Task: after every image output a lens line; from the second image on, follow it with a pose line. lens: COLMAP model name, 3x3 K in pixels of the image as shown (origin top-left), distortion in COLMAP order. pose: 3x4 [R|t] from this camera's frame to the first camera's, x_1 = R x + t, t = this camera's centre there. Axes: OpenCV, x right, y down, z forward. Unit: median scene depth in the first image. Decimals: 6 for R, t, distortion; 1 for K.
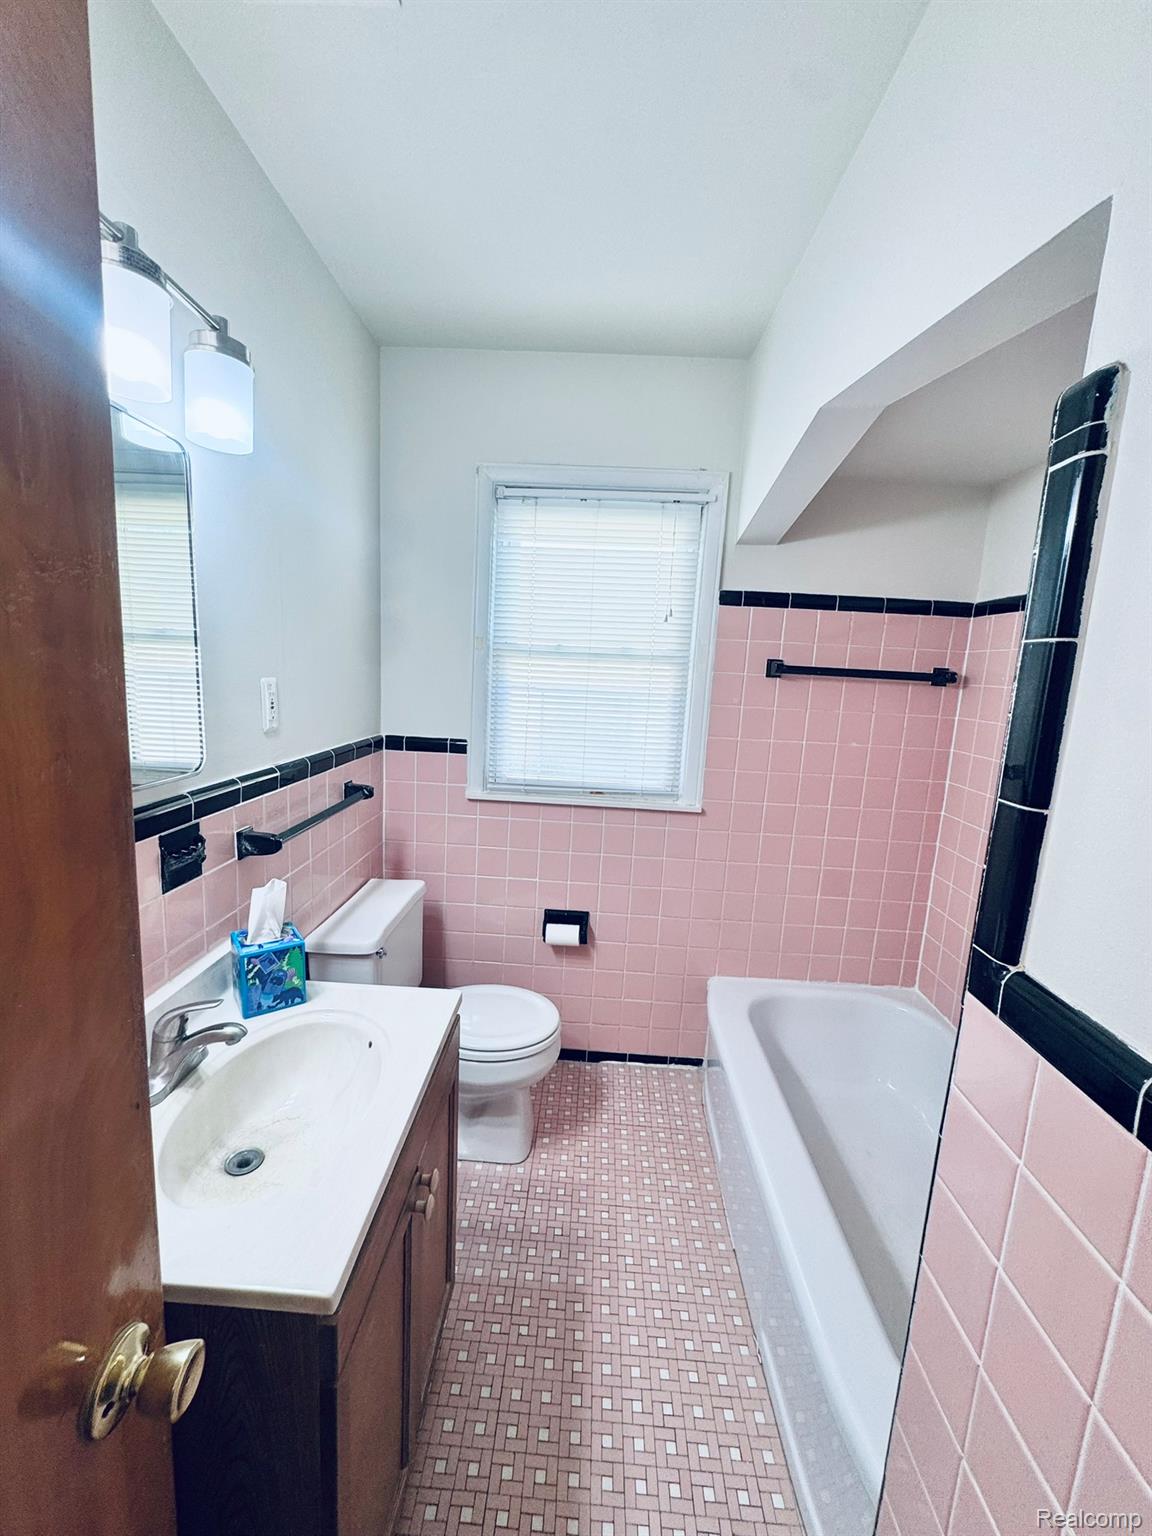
lens RADIAL K [[613.8, 0, 579.0], [0, 613.8, 767.8], [0, 0, 1]] dist [-0.001459, -0.000539]
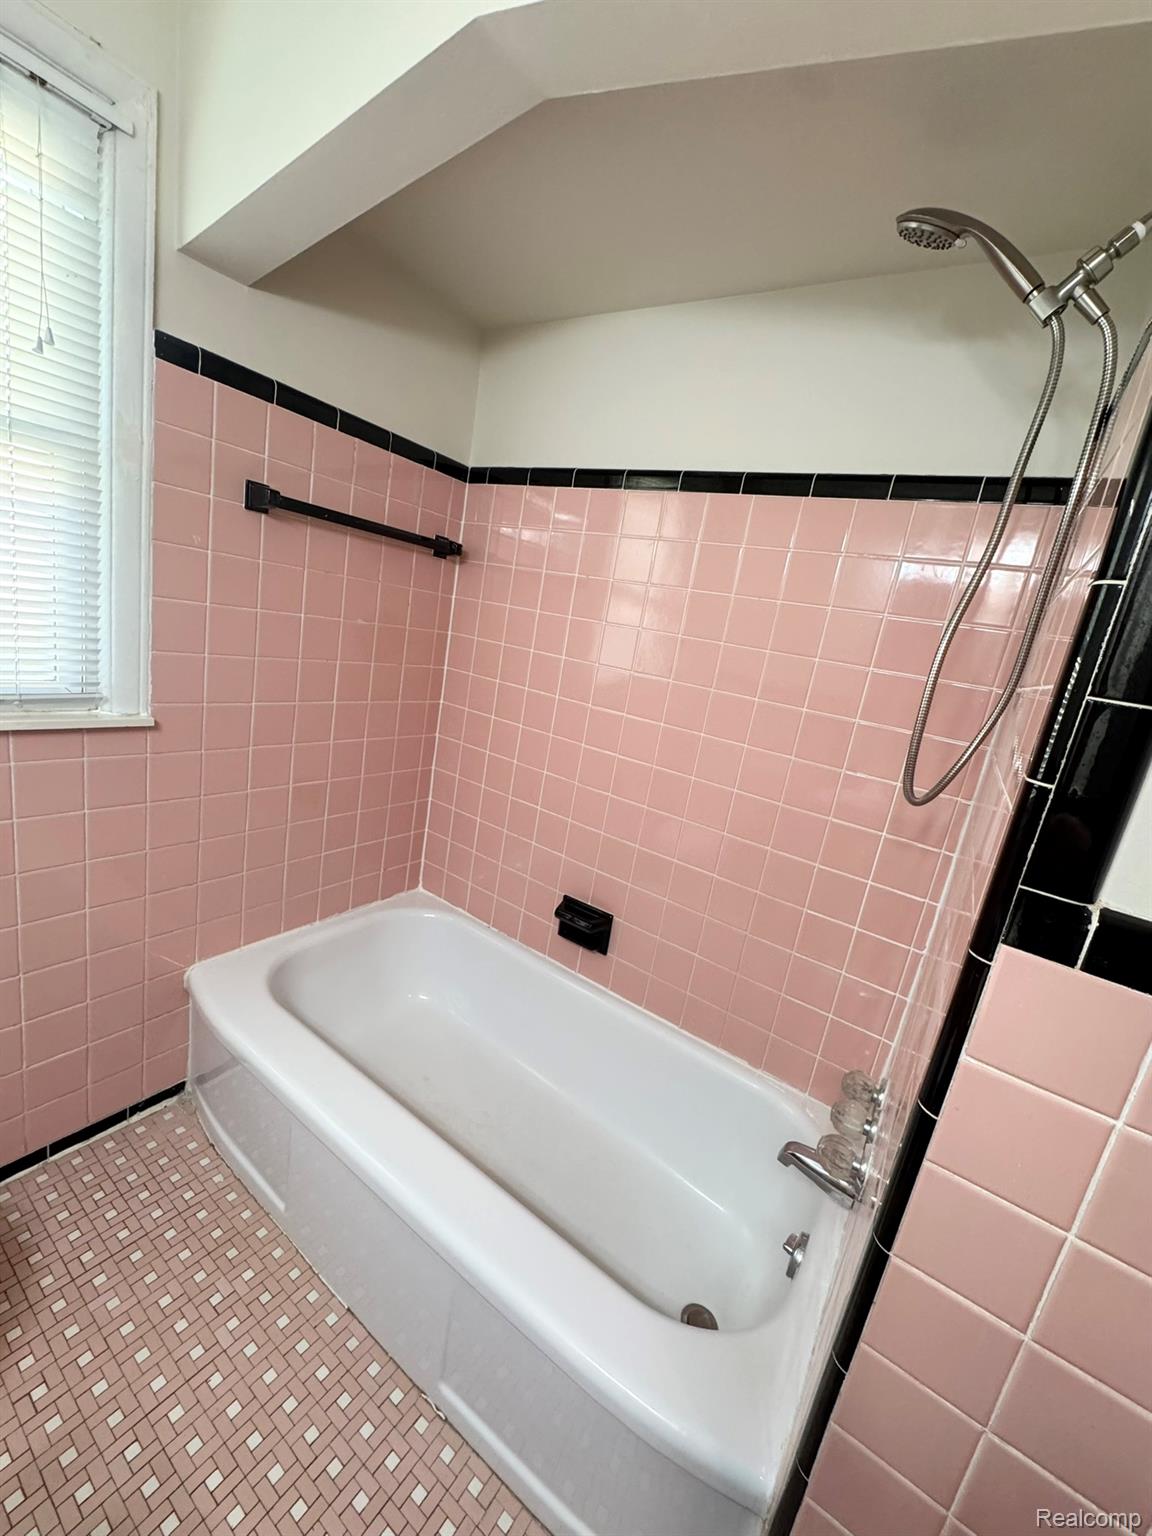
lens RADIAL K [[613.8, 0, 574.2], [0, 613.8, 768.1], [0, 0, 1]] dist [-0.001459, -0.000539]
pose [[0.540063, -0.153760, 0.827460, -0.085188], [-0.003415, 0.982761, 0.184848, 0.000368], [-0.841618, -0.102655, 0.530228, 0.329392]]
